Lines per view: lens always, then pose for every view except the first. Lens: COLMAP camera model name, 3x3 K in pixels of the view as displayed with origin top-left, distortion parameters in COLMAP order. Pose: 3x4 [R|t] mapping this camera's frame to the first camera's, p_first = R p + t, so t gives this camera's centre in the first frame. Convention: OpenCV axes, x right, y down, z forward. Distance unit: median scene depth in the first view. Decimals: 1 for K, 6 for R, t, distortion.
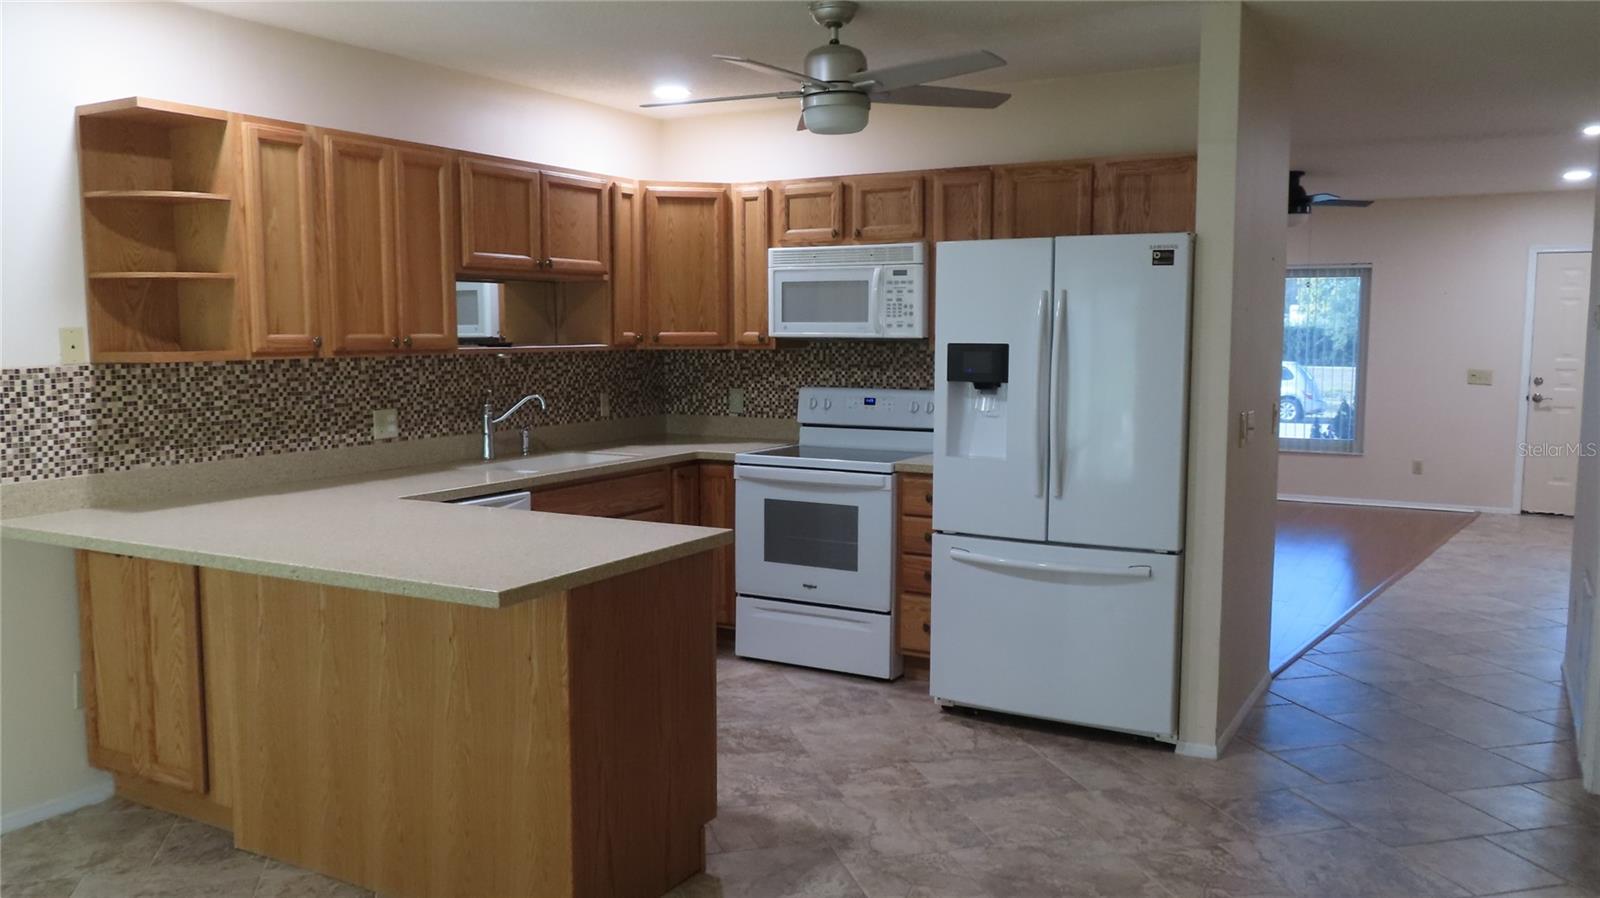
lens RADIAL K [[1170.8, 0, 794.7], [0, 1170.8, 451.8], [0, 0, 1]] dist [-0.033376, -0.001625]
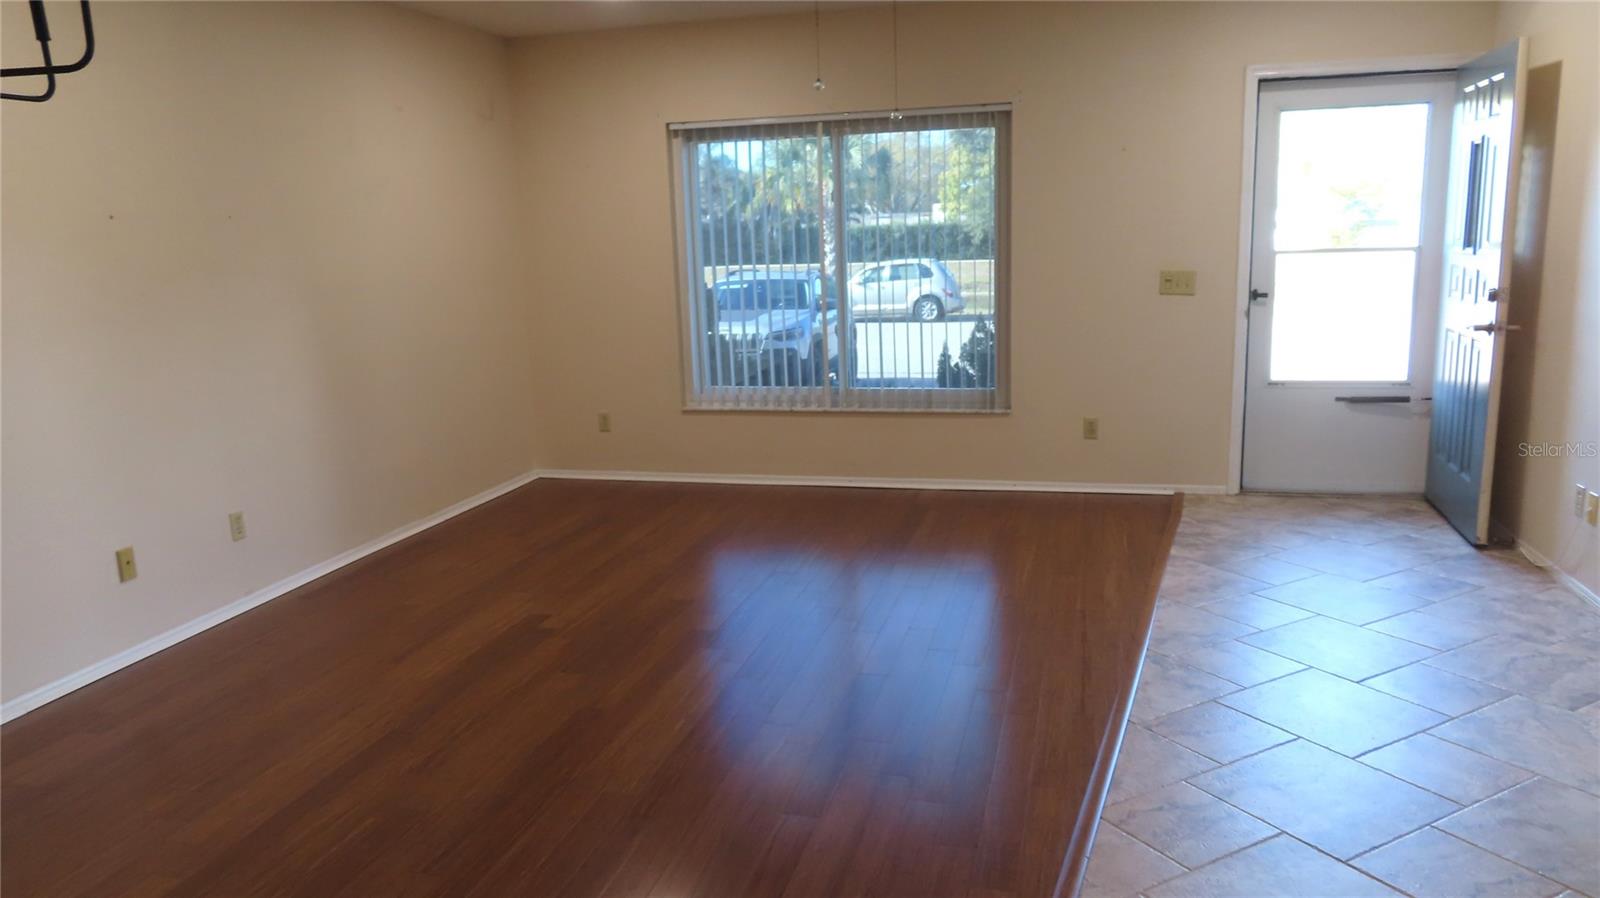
lens RADIAL K [[1170.8, 0, 799.9], [0, 1170.8, 455.2], [0, 0, 1]] dist [-0.033376, -0.001625]
pose [[0.958098, -0.080798, 0.274810, 0.610989], [0.058304, 0.994317, 0.089070, -0.113253], [-0.280445, -0.069315, 0.957364, 1.269180]]
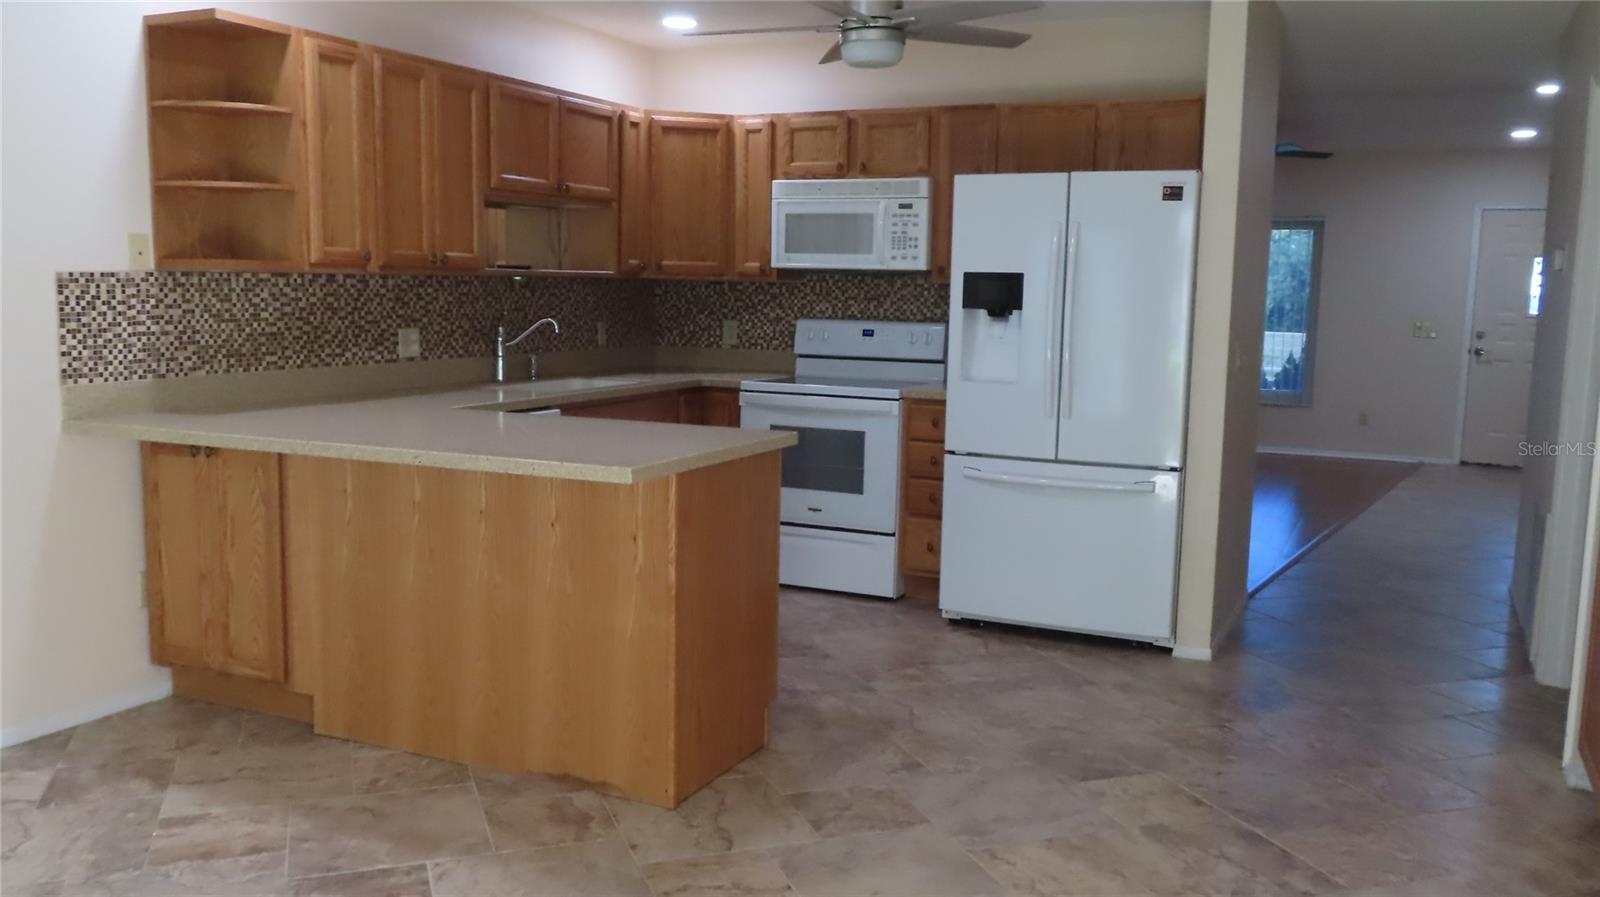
lens RADIAL K [[1229.8, 0, 805.9], [0, 1229.8, 443.9], [0, 0, 1]] dist [-0.039302, -0.006591]
pose [[0.997125, 0.009255, 0.075212, -0.094077], [-0.011382, 0.999546, 0.027901, 0.033013], [-0.074919, -0.028677, 0.996777, -0.094603]]
